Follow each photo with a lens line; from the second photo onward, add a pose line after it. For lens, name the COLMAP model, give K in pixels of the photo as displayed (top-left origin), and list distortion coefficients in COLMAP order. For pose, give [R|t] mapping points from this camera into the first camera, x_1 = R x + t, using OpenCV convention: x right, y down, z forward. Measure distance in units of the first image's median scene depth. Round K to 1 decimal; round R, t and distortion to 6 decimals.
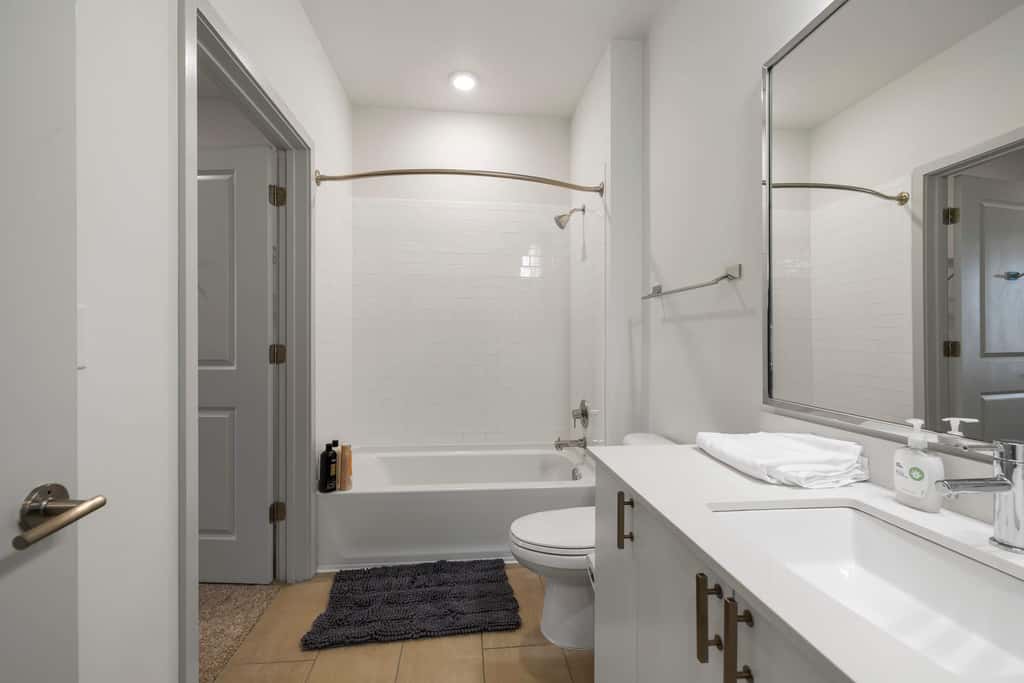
lens RADIAL K [[435.7, 0, 500.6], [0, 435.7, 337.8], [0, 0, 1]] dist [0.000318, 0.000193]
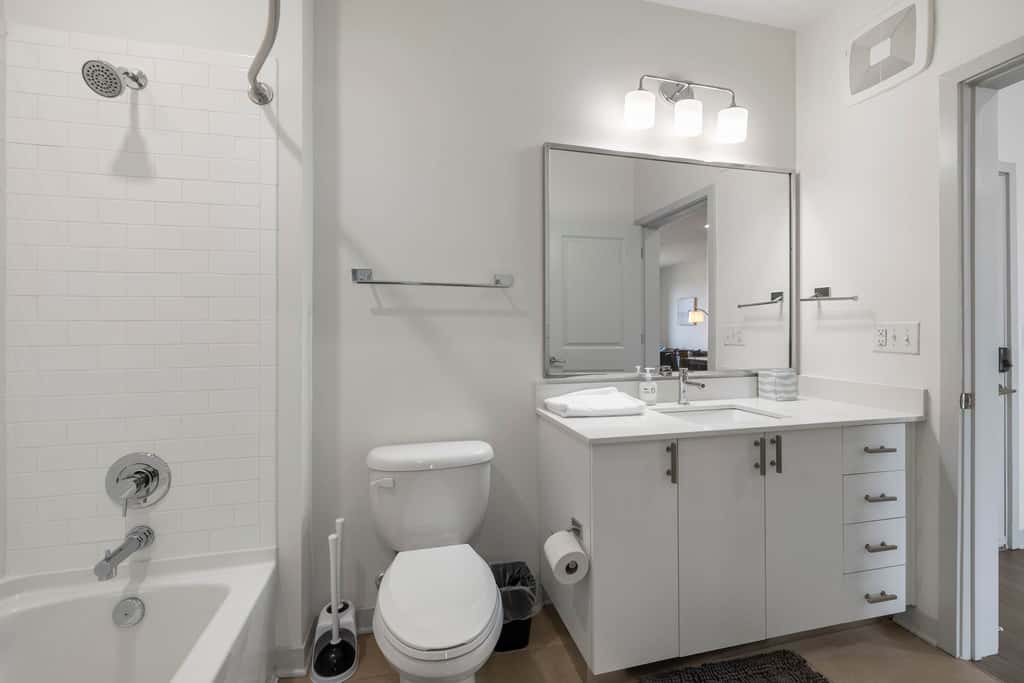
lens RADIAL K [[441.2, 0, 503.9], [0, 441.2, 330.2], [0, 0, 1]] dist [0.000582, 0.000097]
pose [[-0.151389, 0.002419, 0.988471, -0.496214], [-0.001398, 0.999995, -0.002661, -0.001868], [-0.988473, -0.001784, -0.151385, 0.831543]]
